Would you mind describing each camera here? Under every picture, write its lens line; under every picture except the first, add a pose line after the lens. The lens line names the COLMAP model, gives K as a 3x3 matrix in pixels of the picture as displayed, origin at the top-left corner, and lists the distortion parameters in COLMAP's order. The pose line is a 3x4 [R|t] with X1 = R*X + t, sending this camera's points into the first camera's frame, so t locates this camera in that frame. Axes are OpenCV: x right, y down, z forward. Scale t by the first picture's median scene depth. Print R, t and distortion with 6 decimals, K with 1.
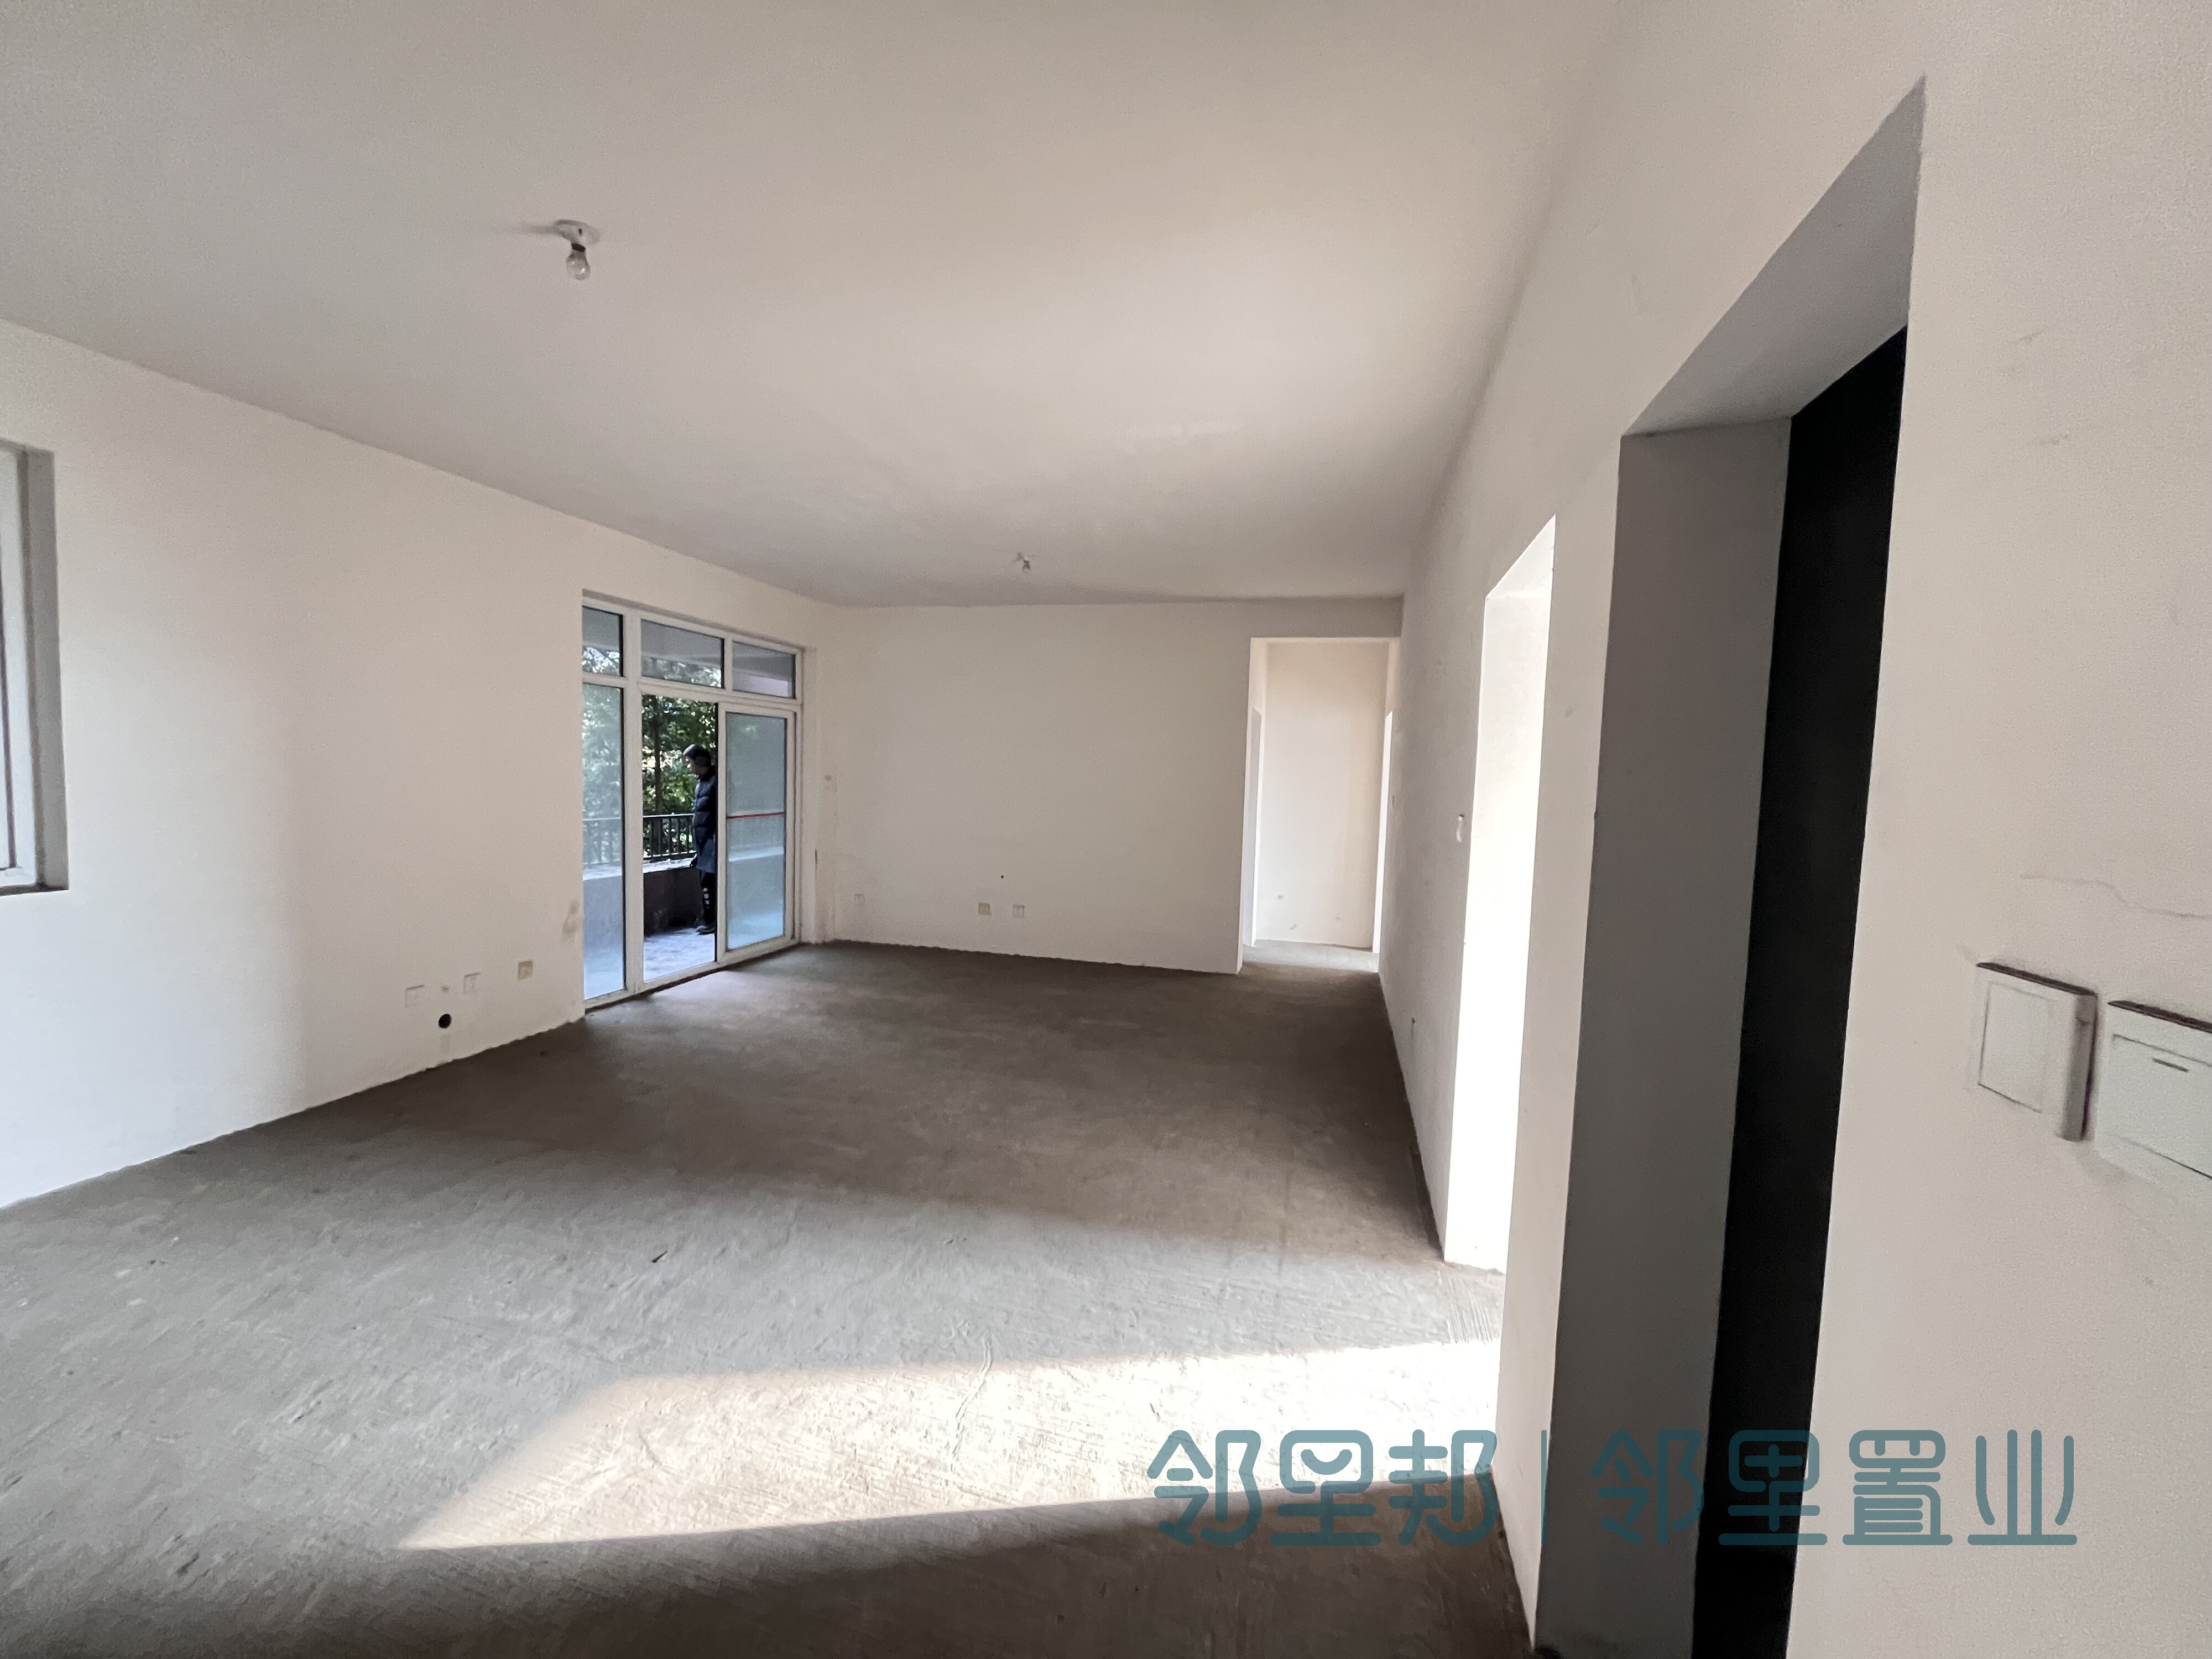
lens RADIAL K [[878.2, 0, 1111.8], [0, 878.2, 822.9], [0, 0, 1]] dist [-0.006856, 0.000943]
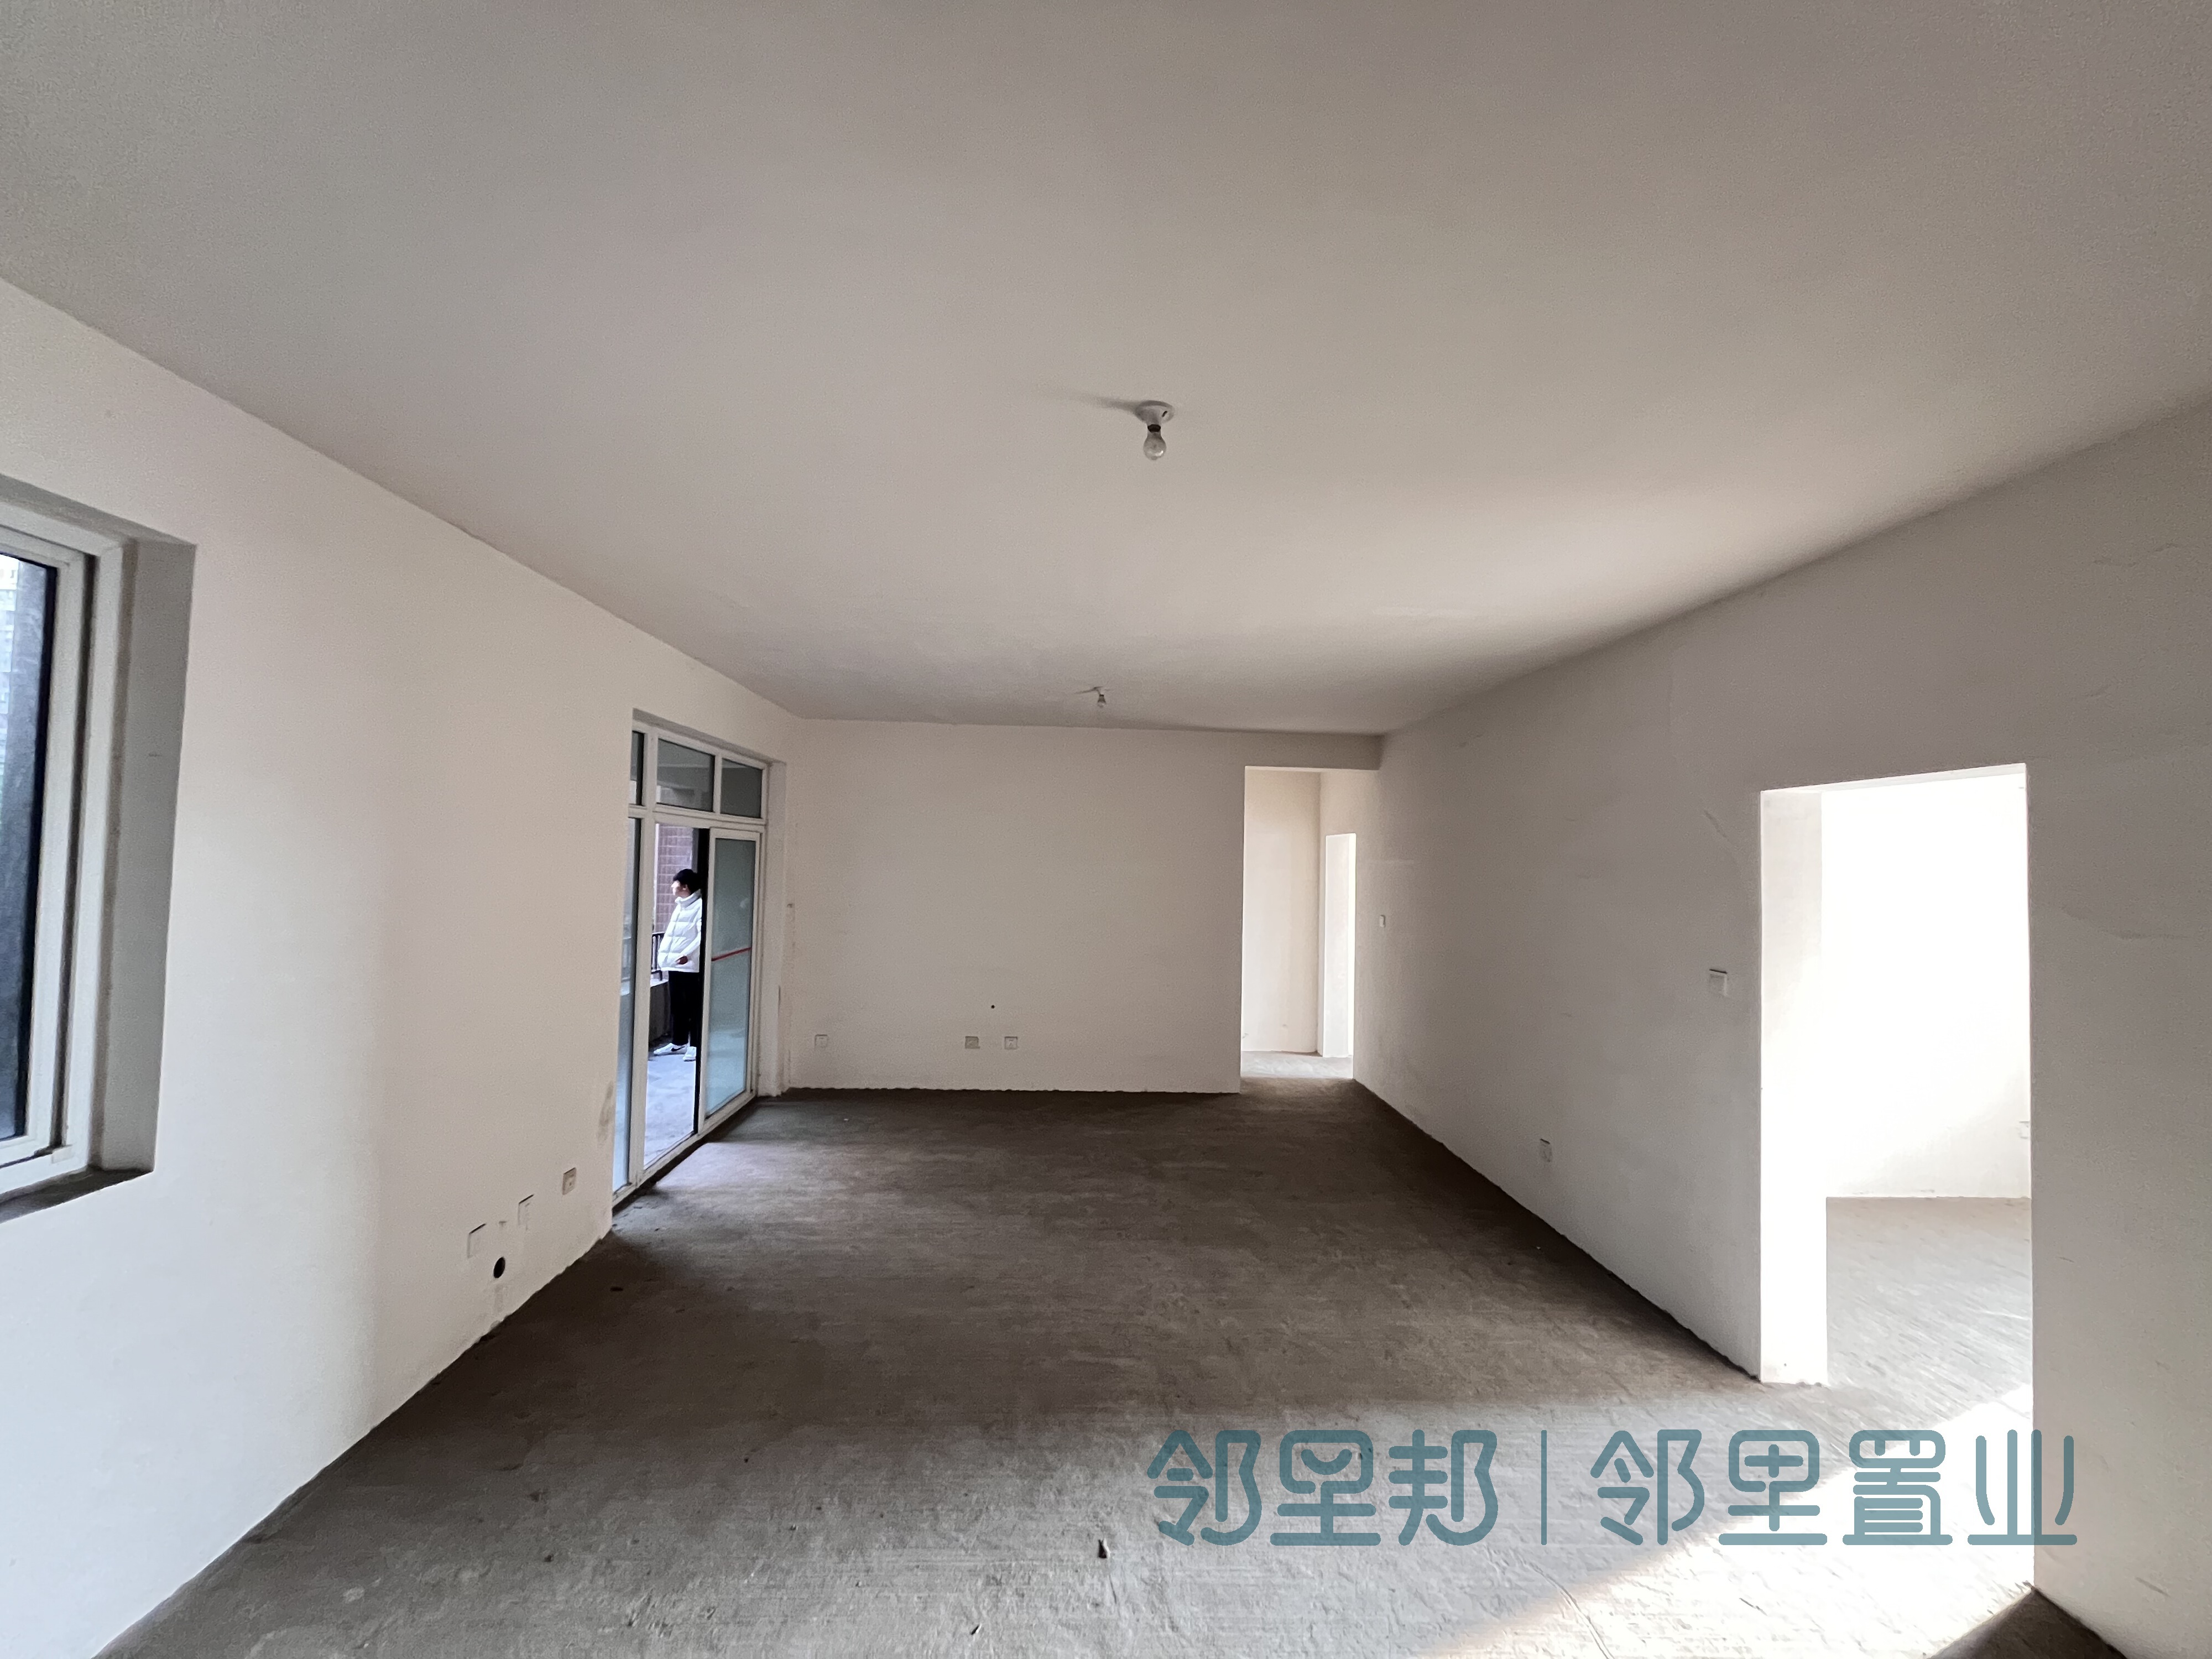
lens RADIAL K [[878.2, 0, 1104.5], [0, 878.2, 830.0], [0, 0, 1]] dist [-0.006856, 0.000943]
pose [[0.957664, 0.001312, 0.287885, -0.397826], [0.023531, 0.996287, -0.082818, -0.066659], [-0.286925, 0.086086, 0.954077, 0.069736]]
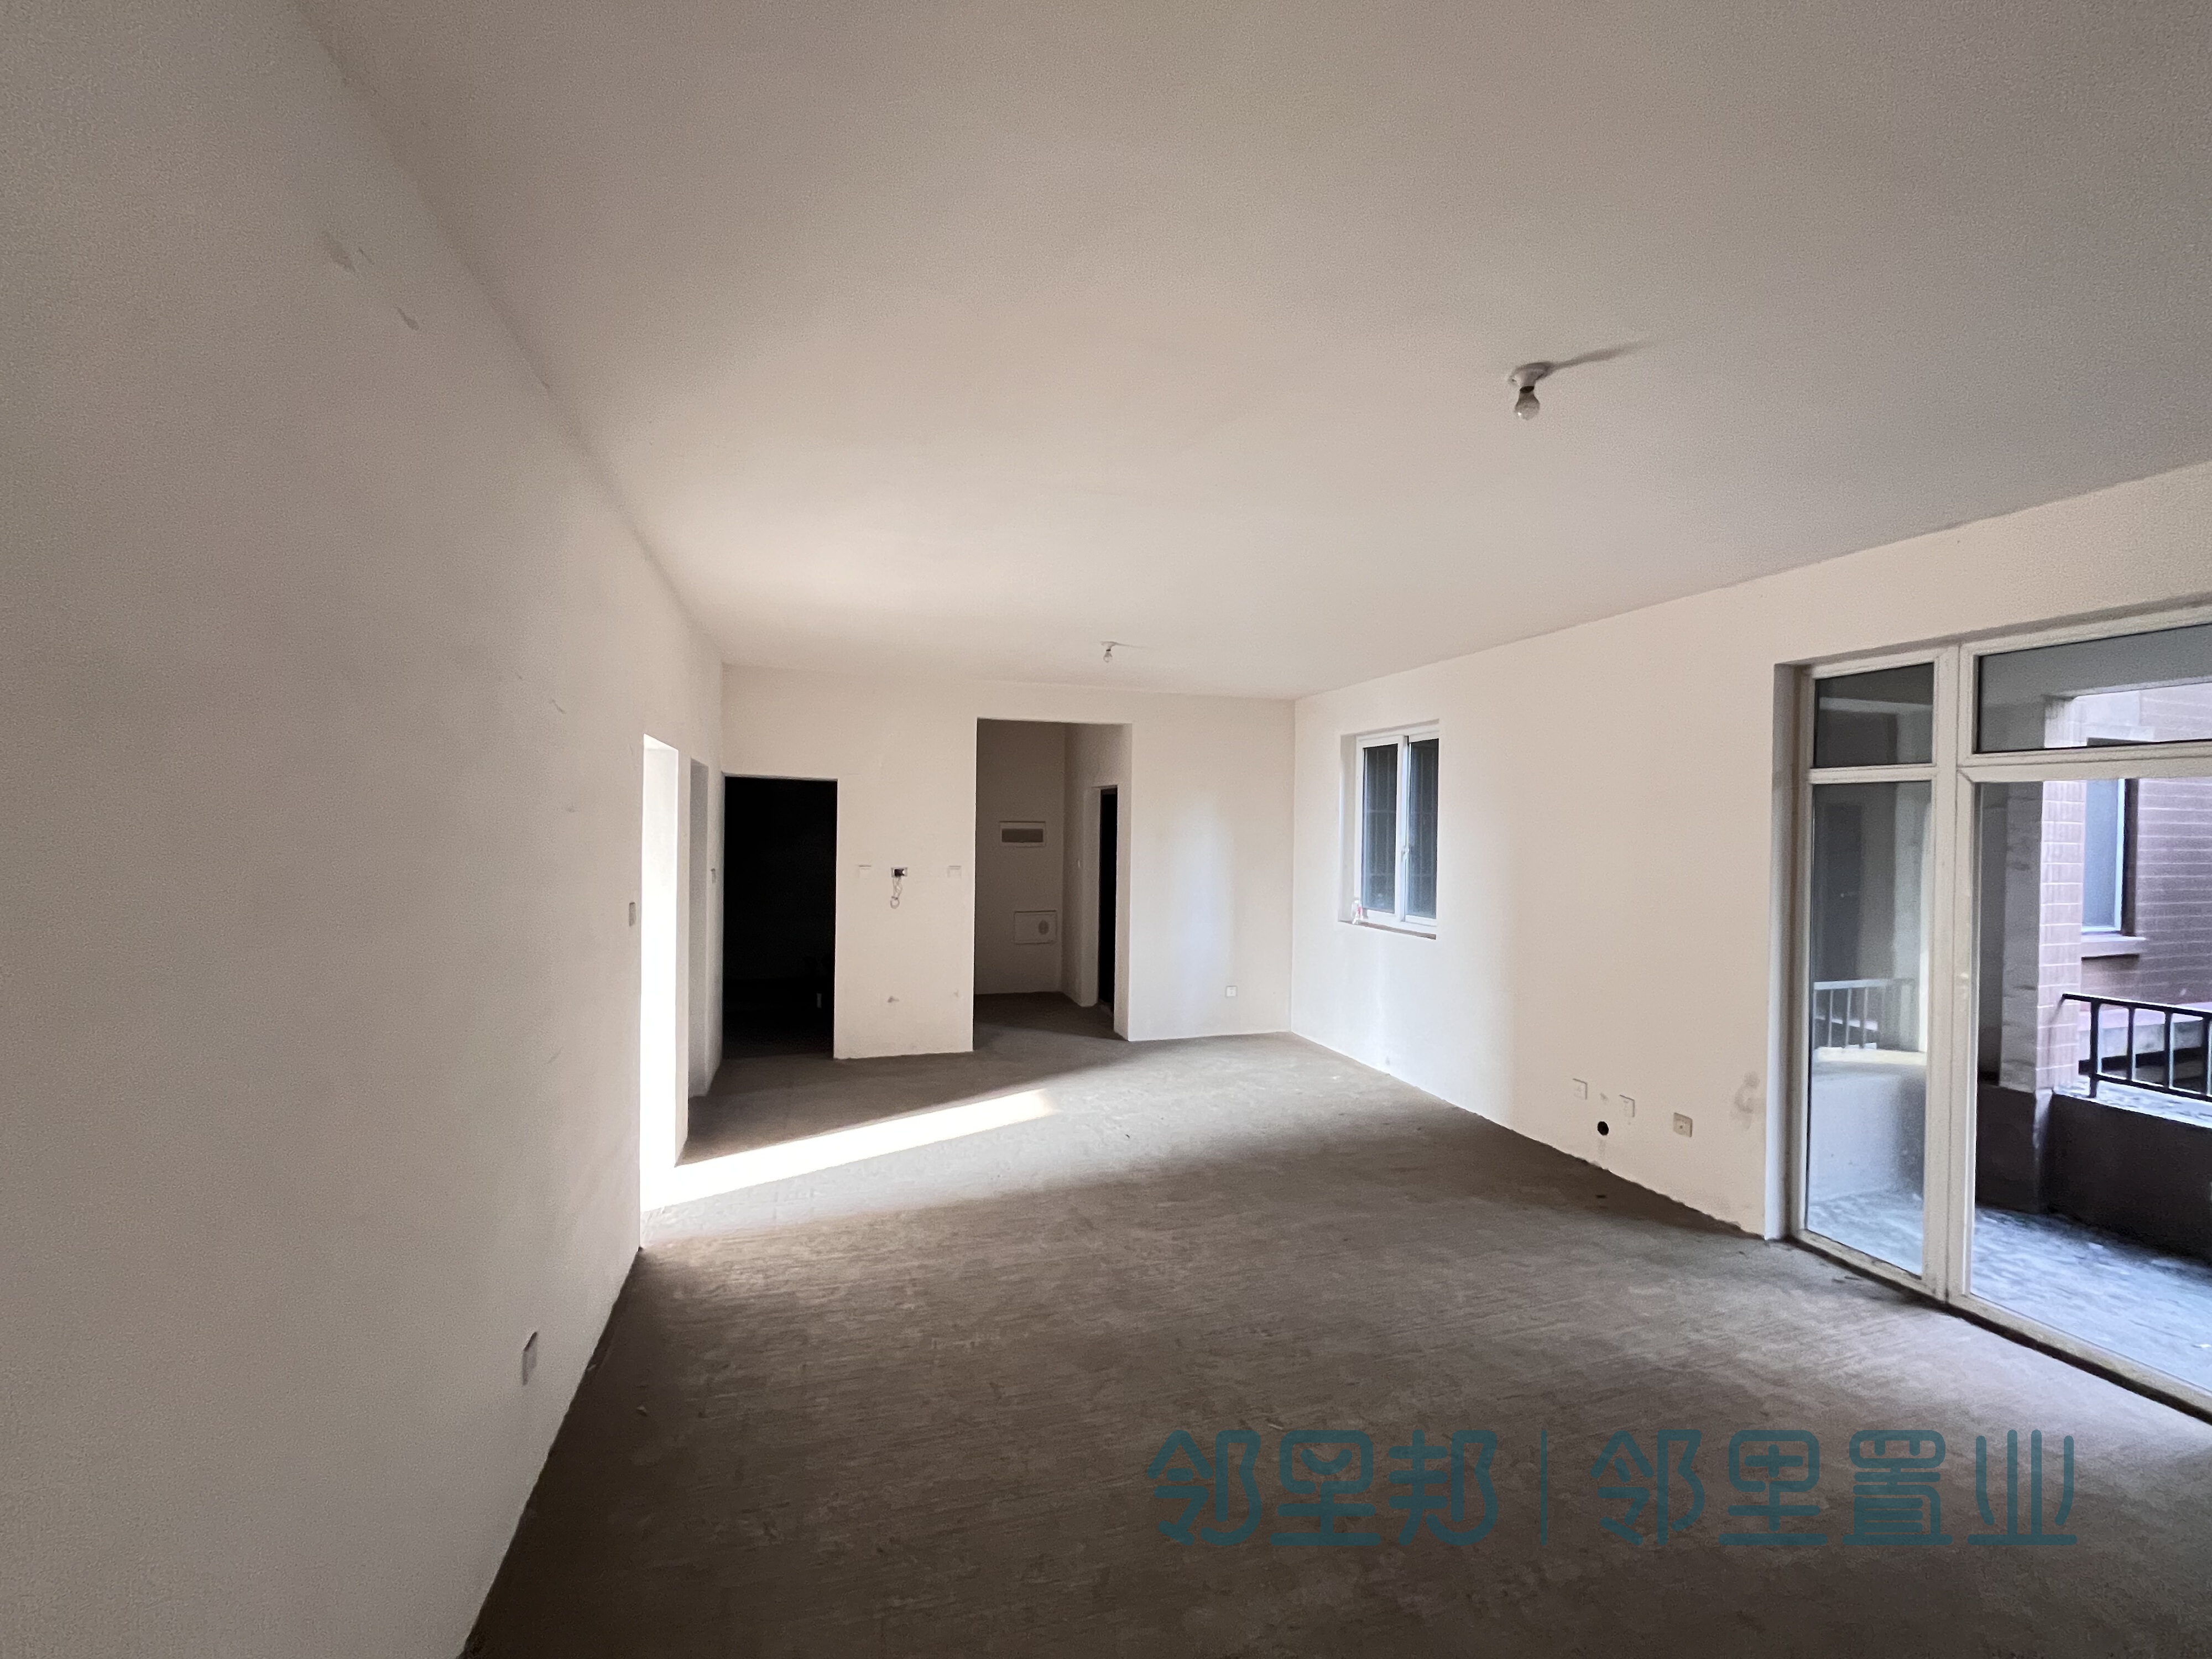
lens RADIAL K [[878.2, 0, 1100.9], [0, 878.2, 835.9], [0, 0, 1]] dist [-0.006856, 0.000943]
pose [[-0.851415, -0.036572, -0.523215, 0.270813], [-0.069376, 0.996653, 0.043229, -0.108415], [0.519883, 0.073105, -0.851103, 1.305459]]
